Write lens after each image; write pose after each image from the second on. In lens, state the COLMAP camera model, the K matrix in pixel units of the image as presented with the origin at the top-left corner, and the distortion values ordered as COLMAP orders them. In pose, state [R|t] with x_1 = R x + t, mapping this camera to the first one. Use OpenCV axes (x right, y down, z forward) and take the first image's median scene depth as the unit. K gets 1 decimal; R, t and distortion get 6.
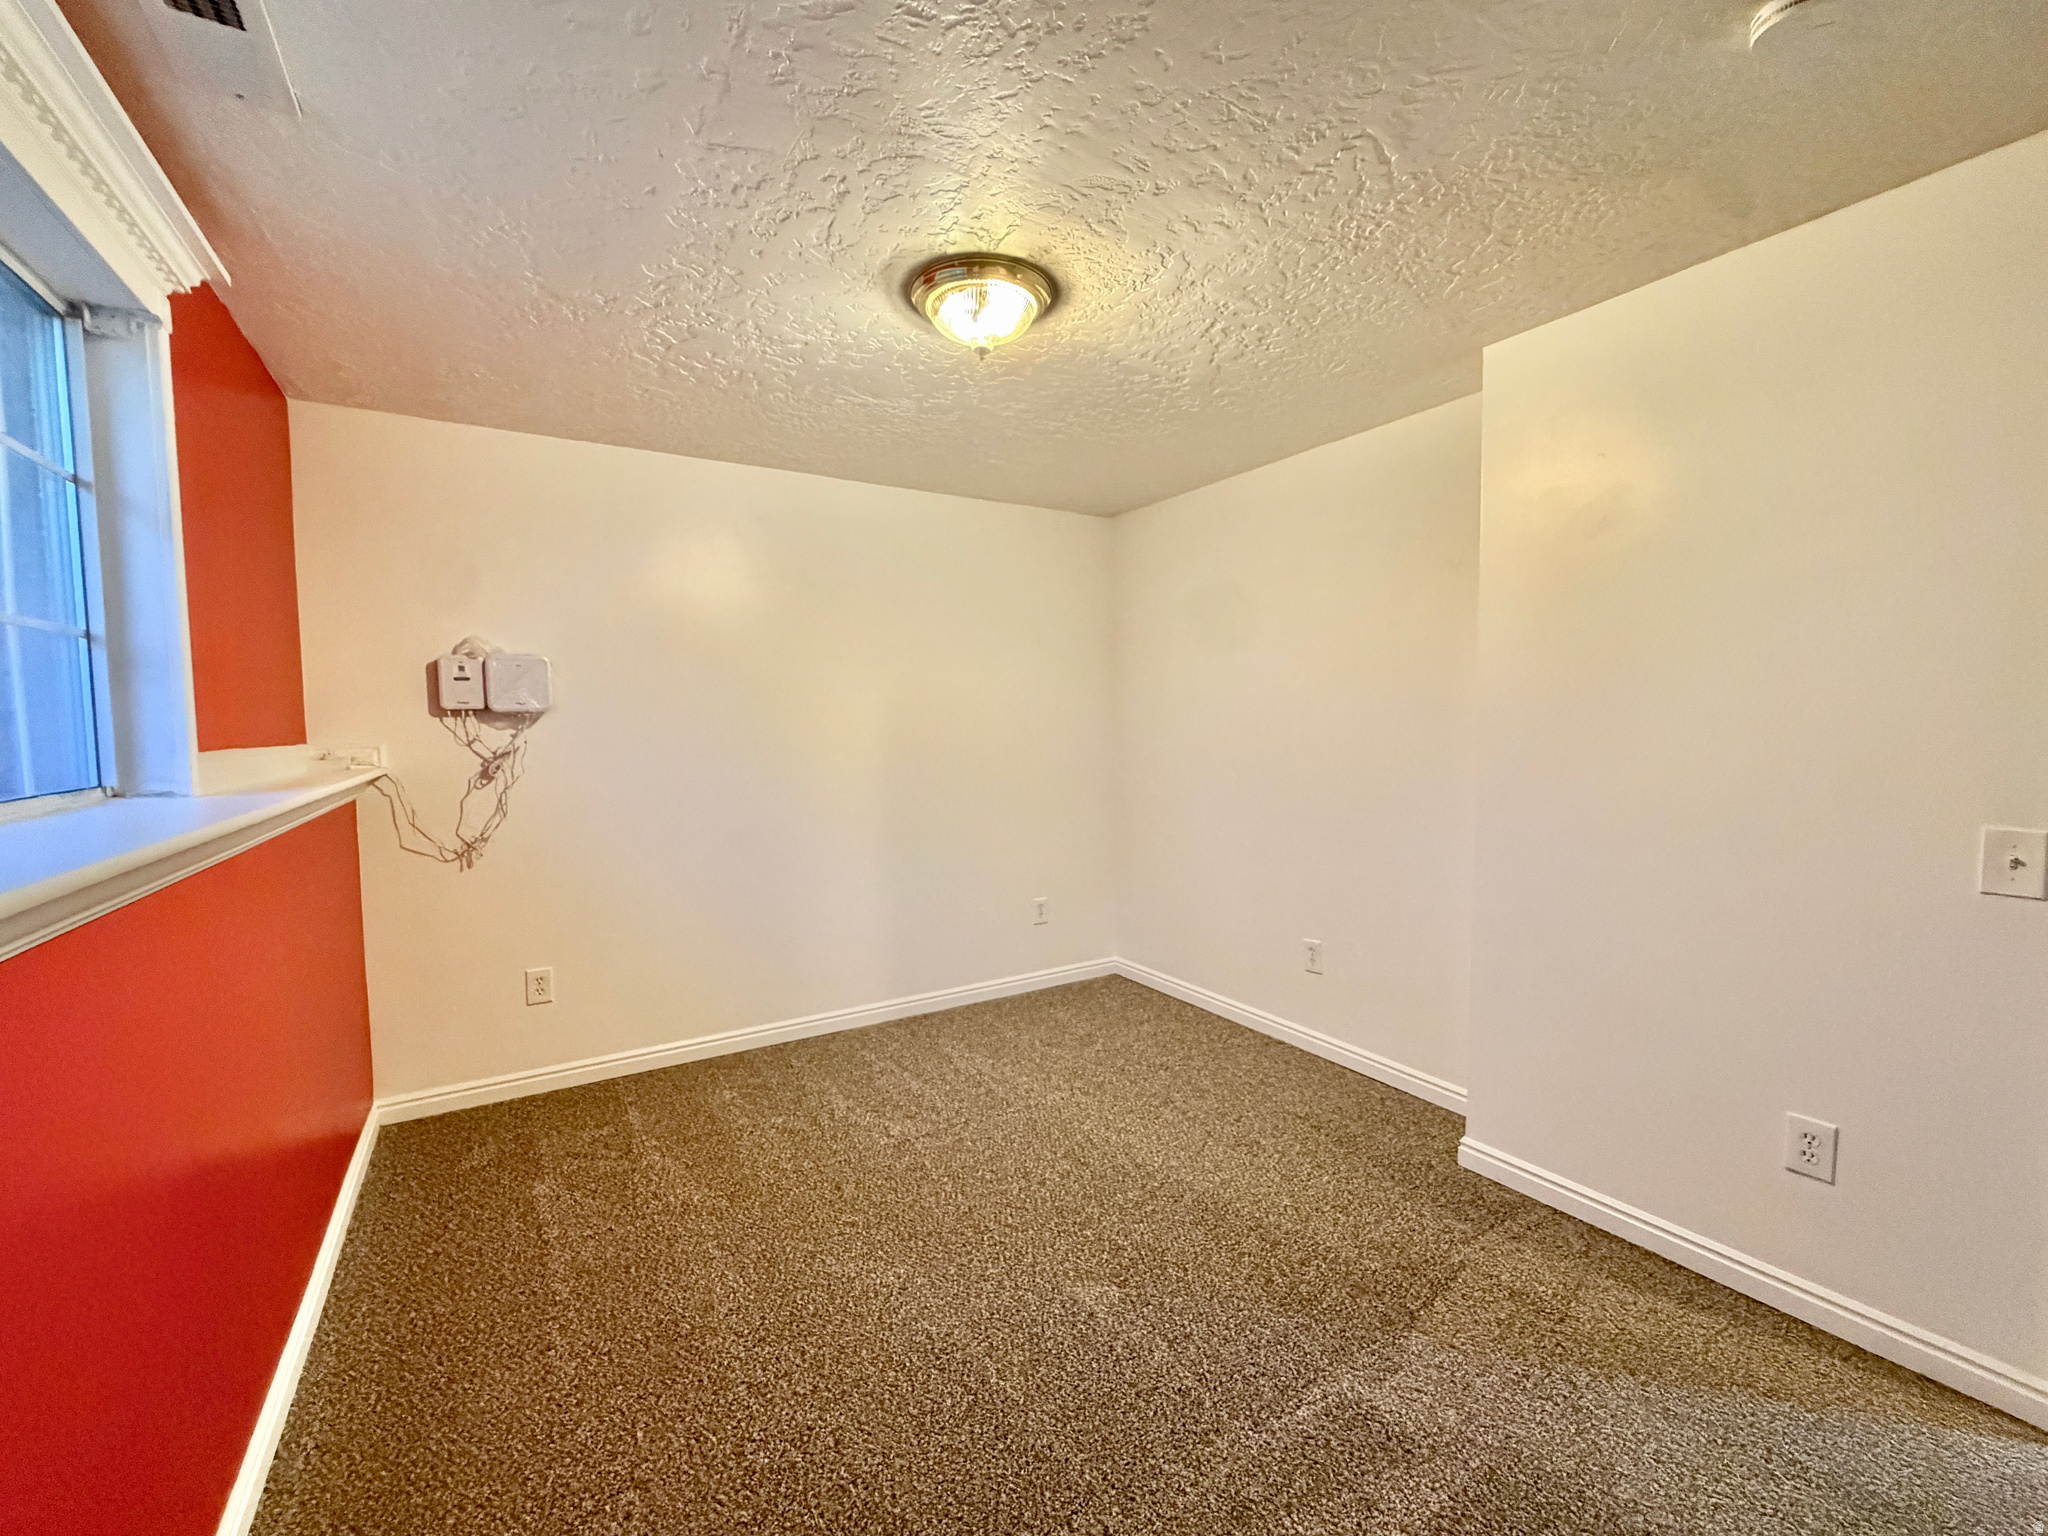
lens RADIAL K [[831.8, 0, 1025.5], [0, 831.8, 771.0], [0, 0, 1]] dist [-0.009458, -0.000012]
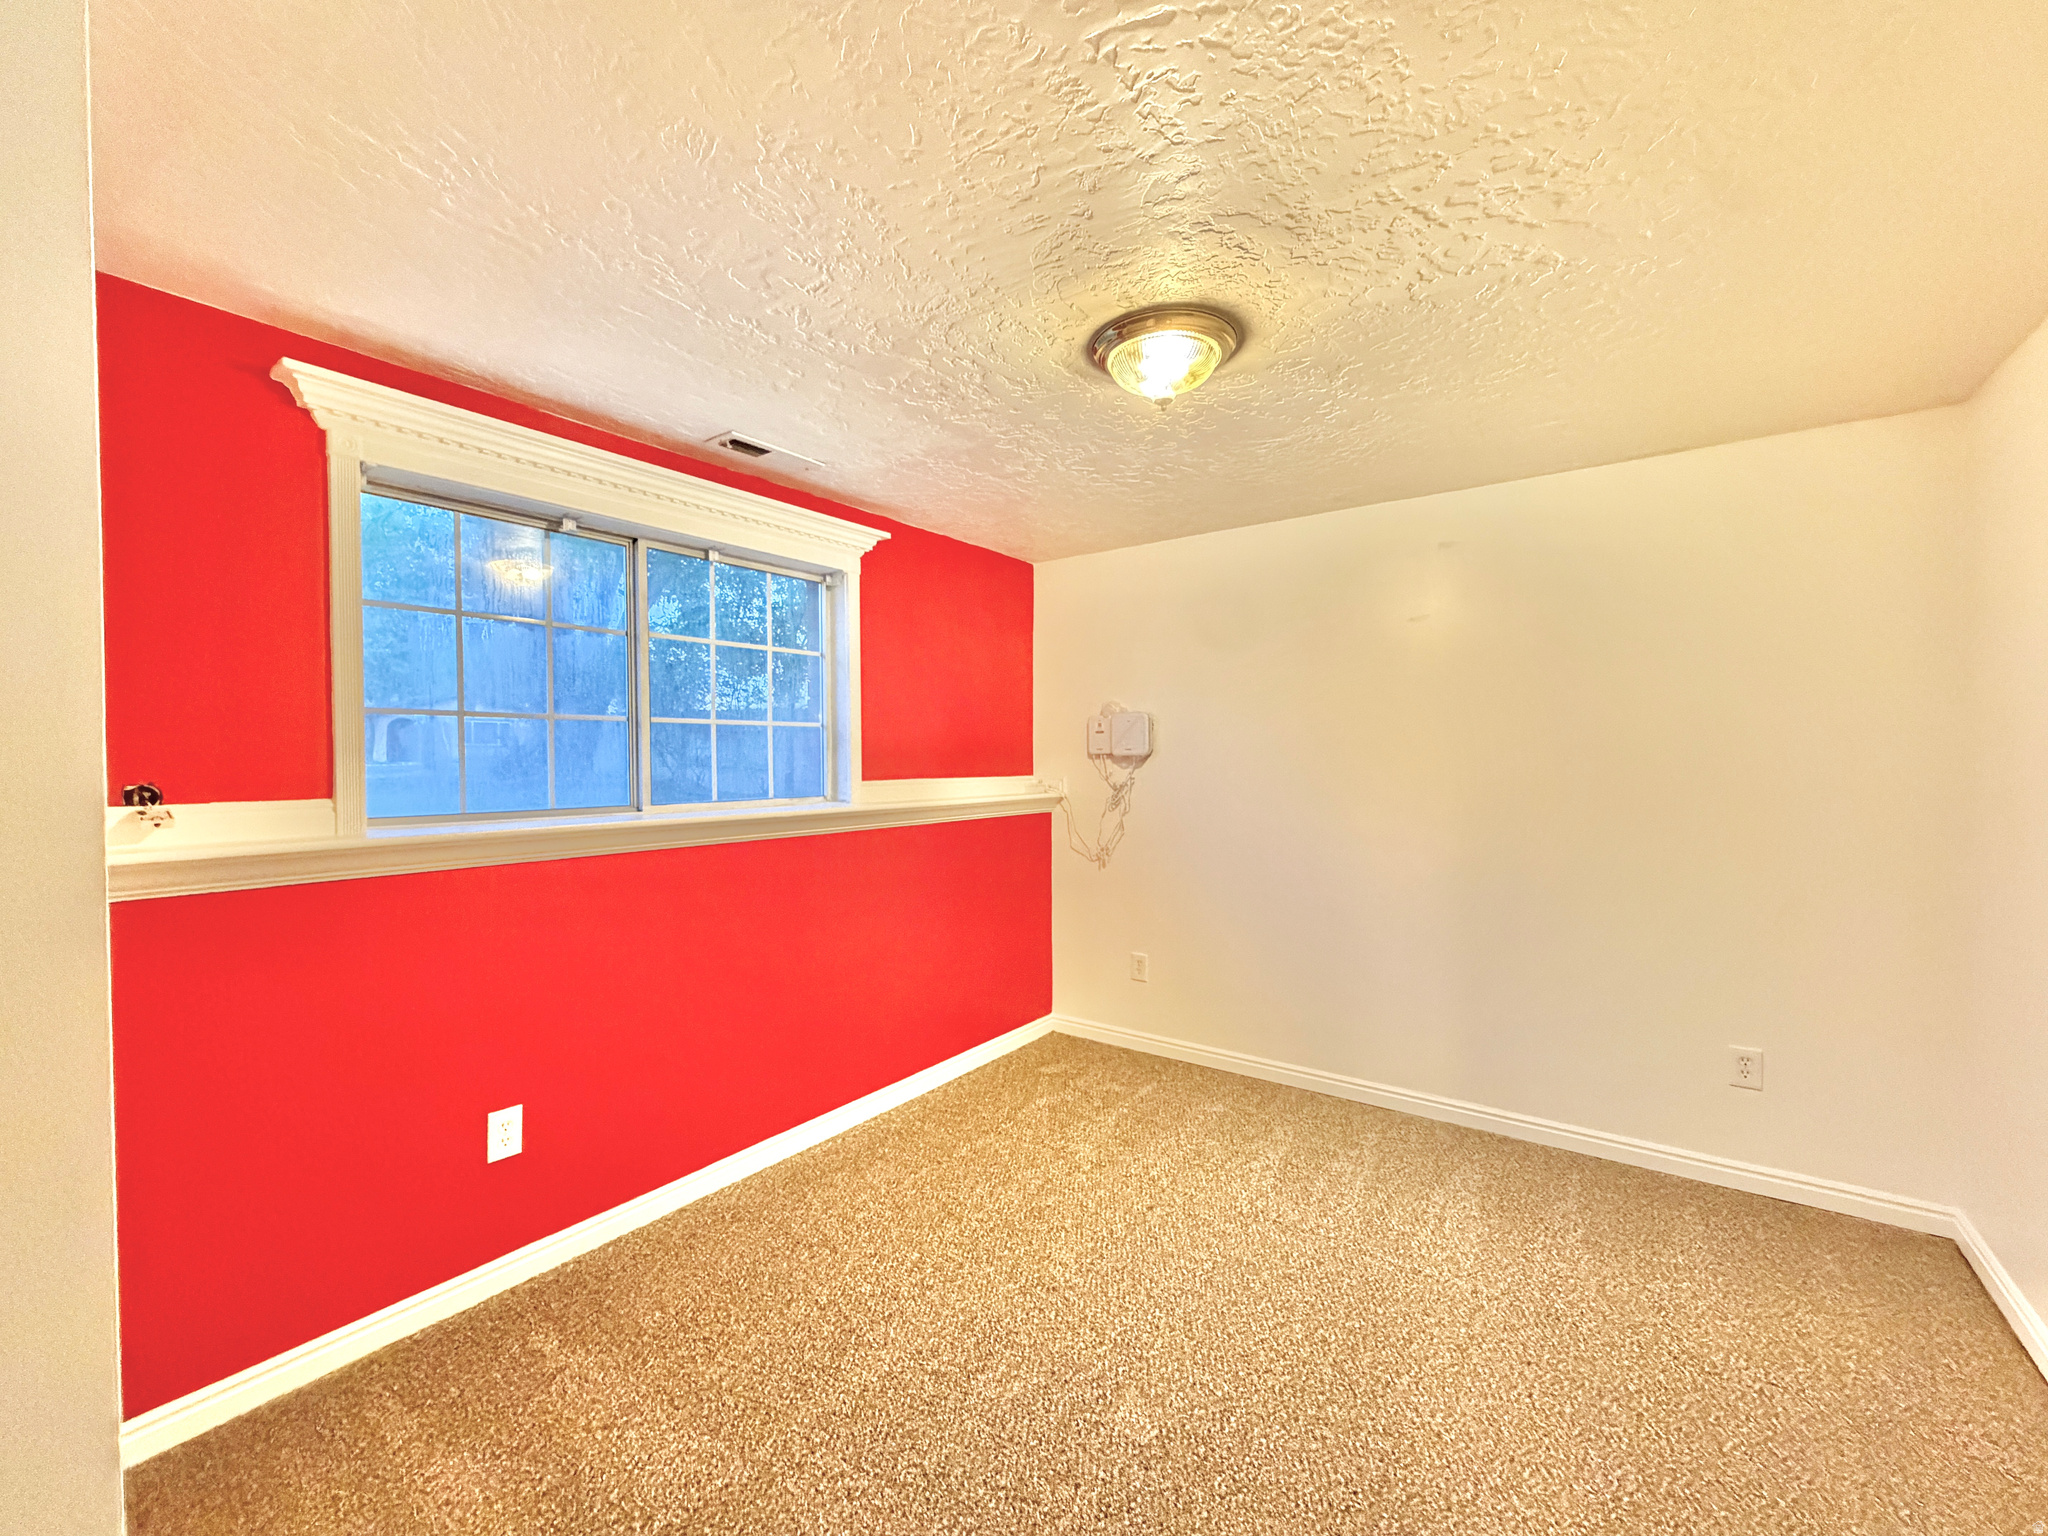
lens RADIAL K [[829.5, 0, 1024.0], [0, 829.5, 768.0], [0, 0, 1]] dist [0.000392, 0.000029]
pose [[0.379050, 0.021835, -0.925118, 0.572833], [-0.054702, 0.998502, 0.001153, -0.044683], [0.923758, 0.050169, 0.379677, 0.348272]]
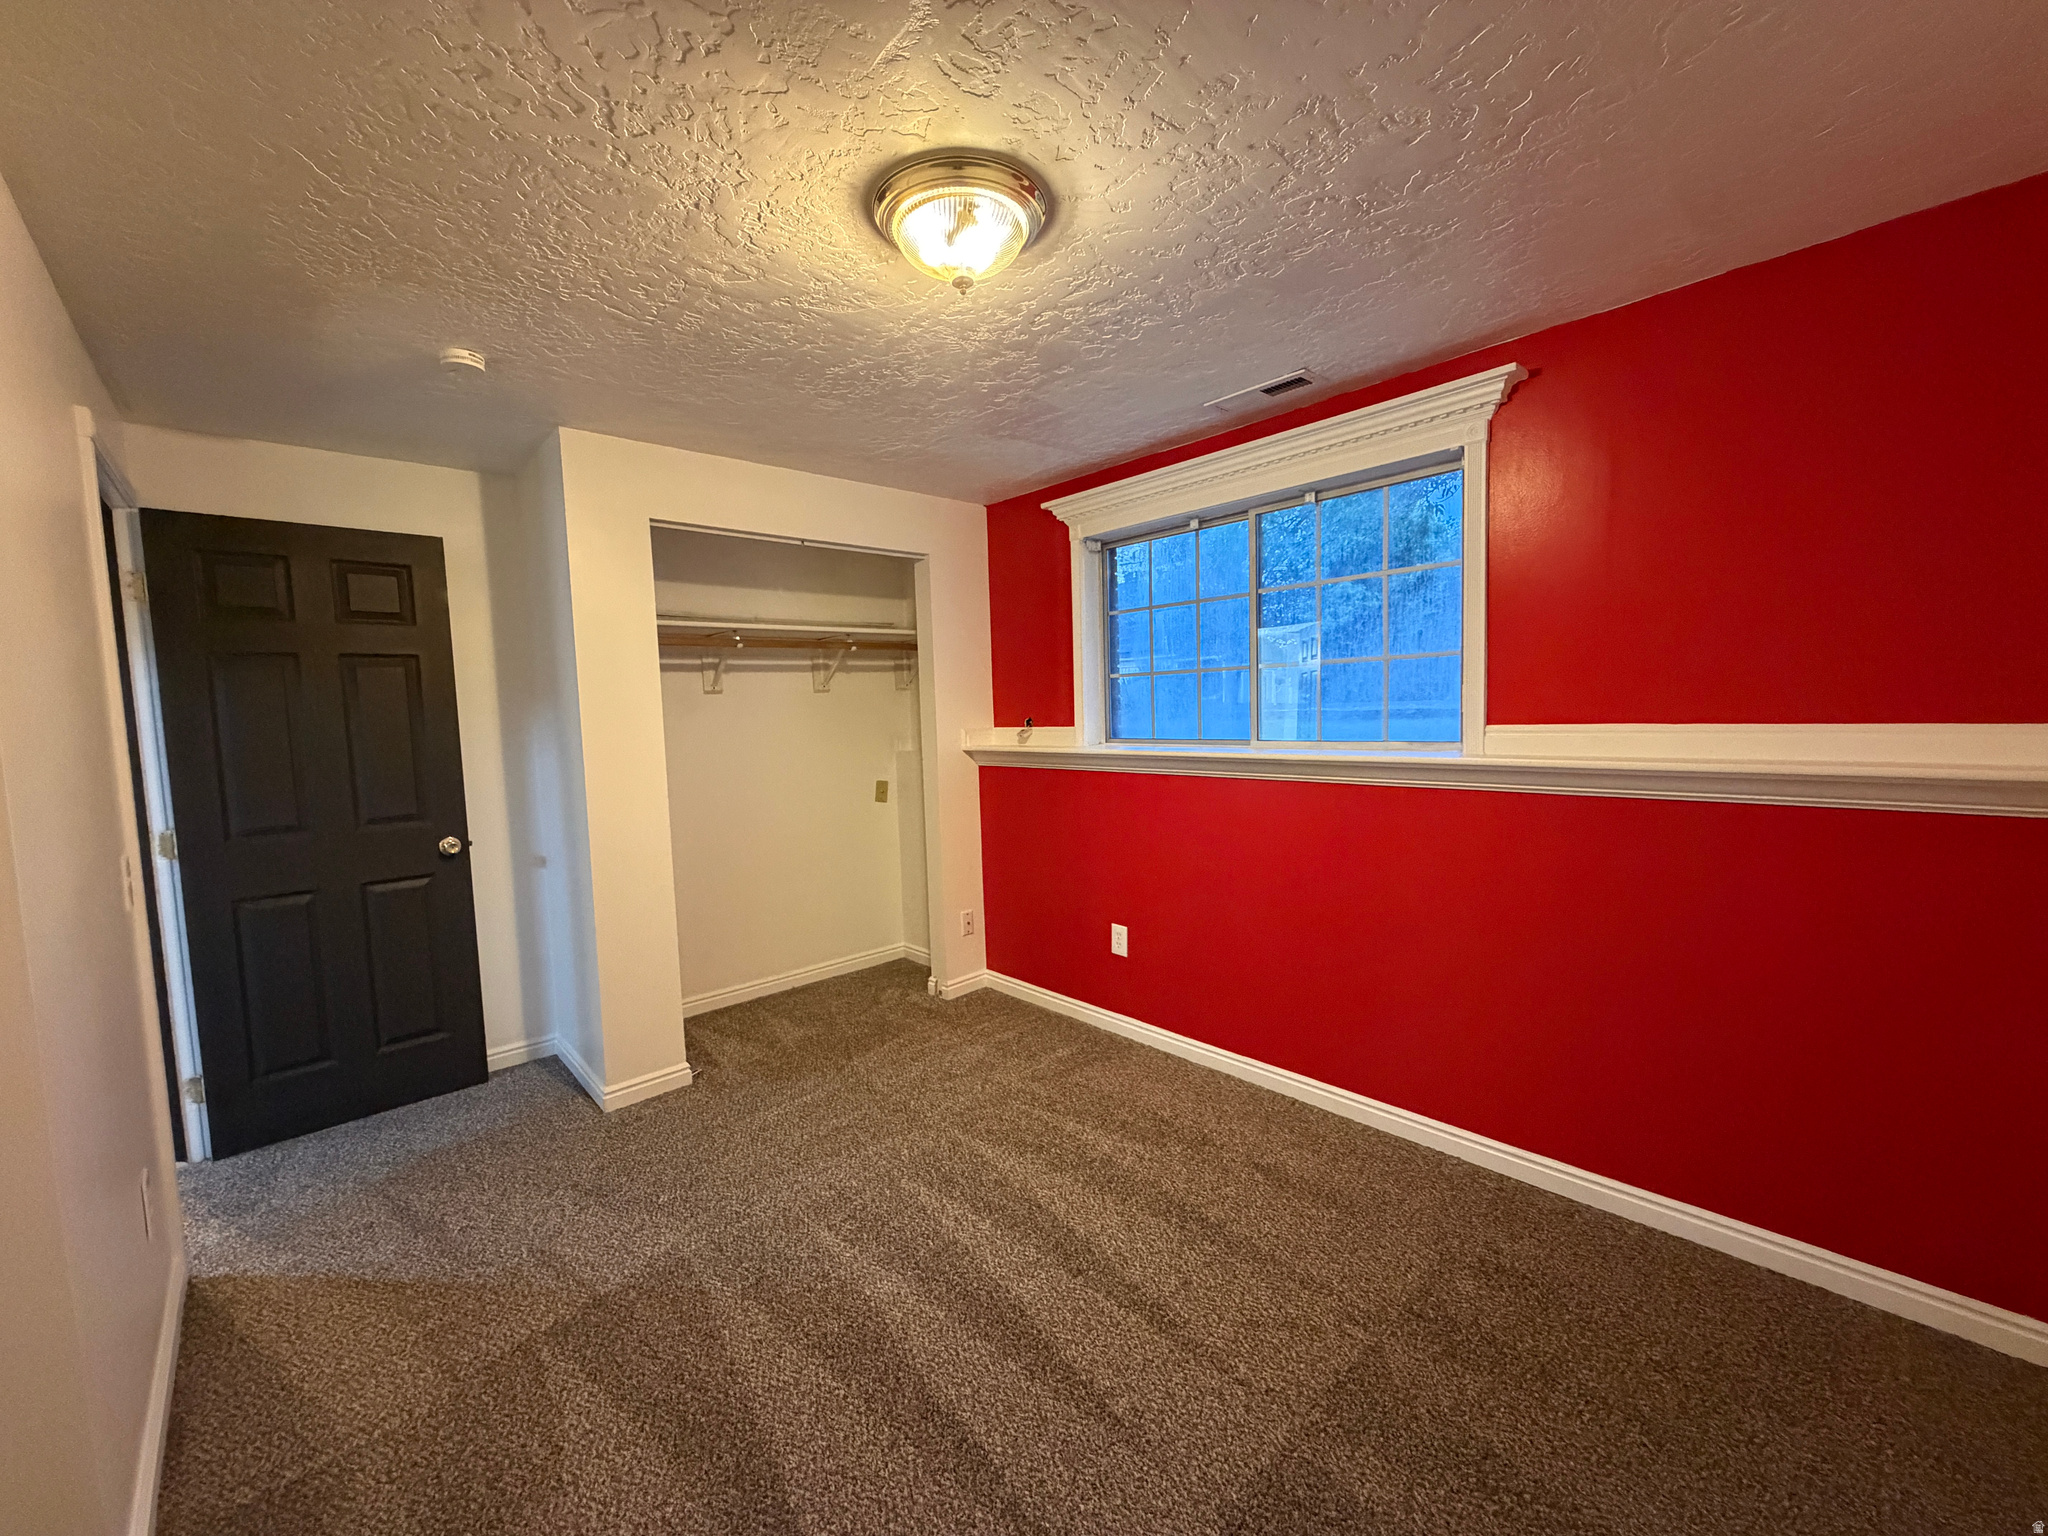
lens RADIAL K [[813.1, 0, 1020.6], [0, 813.1, 771.7], [0, 0, 1]] dist [-0.000750, -0.000143]
pose [[-0.978453, 0.057552, -0.198286, 0.061431], [0.029735, 0.989632, 0.140512, -0.097995], [0.204317, 0.131588, -0.970020, 1.305587]]
